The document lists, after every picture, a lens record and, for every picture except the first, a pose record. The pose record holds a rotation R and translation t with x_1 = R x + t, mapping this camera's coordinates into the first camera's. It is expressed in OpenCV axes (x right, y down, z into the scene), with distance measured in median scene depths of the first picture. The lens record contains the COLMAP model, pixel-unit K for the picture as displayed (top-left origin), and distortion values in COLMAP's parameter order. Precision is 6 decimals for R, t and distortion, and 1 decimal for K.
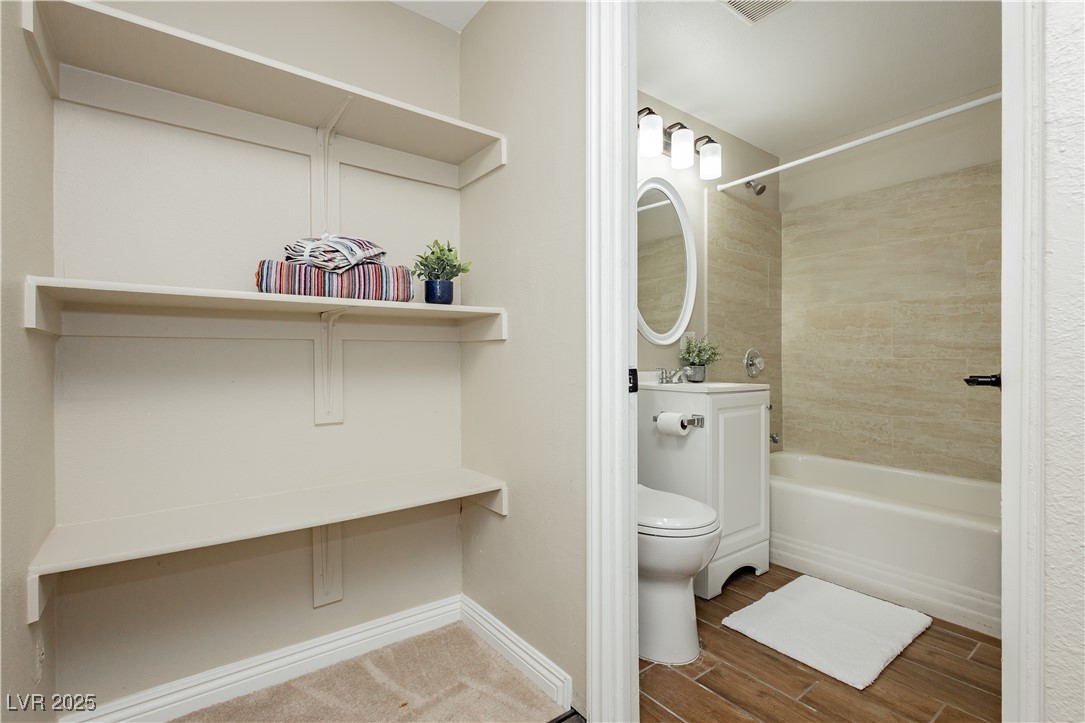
lens RADIAL K [[506.4, 0, 545.8], [0, 506.4, 361.7], [0, 0, 1]] dist [0.000621, -0.000171]
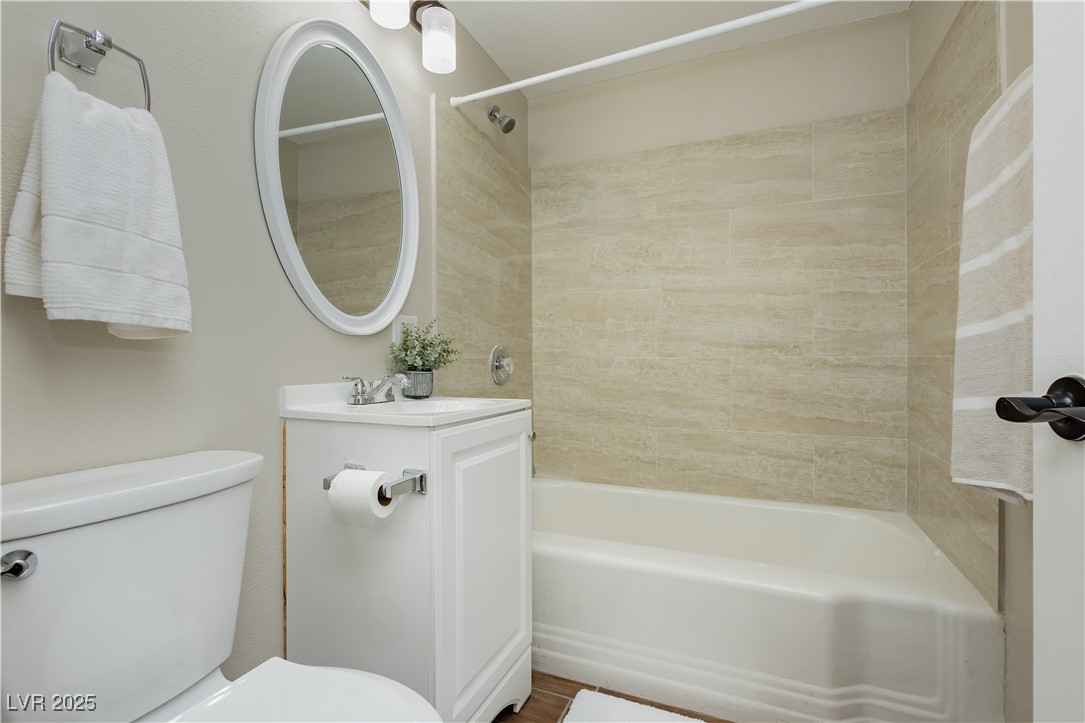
lens RADIAL K [[492.1, 0, 542.5], [0, 492.1, 361.1], [0, 0, 1]] dist [0.016111, 0.000030]
pose [[0.875210, -0.005157, 0.483716, 0.138684], [0.005746, 0.999983, 0.000265, -0.003071], [-0.483710, 0.002547, 0.875225, 0.402136]]
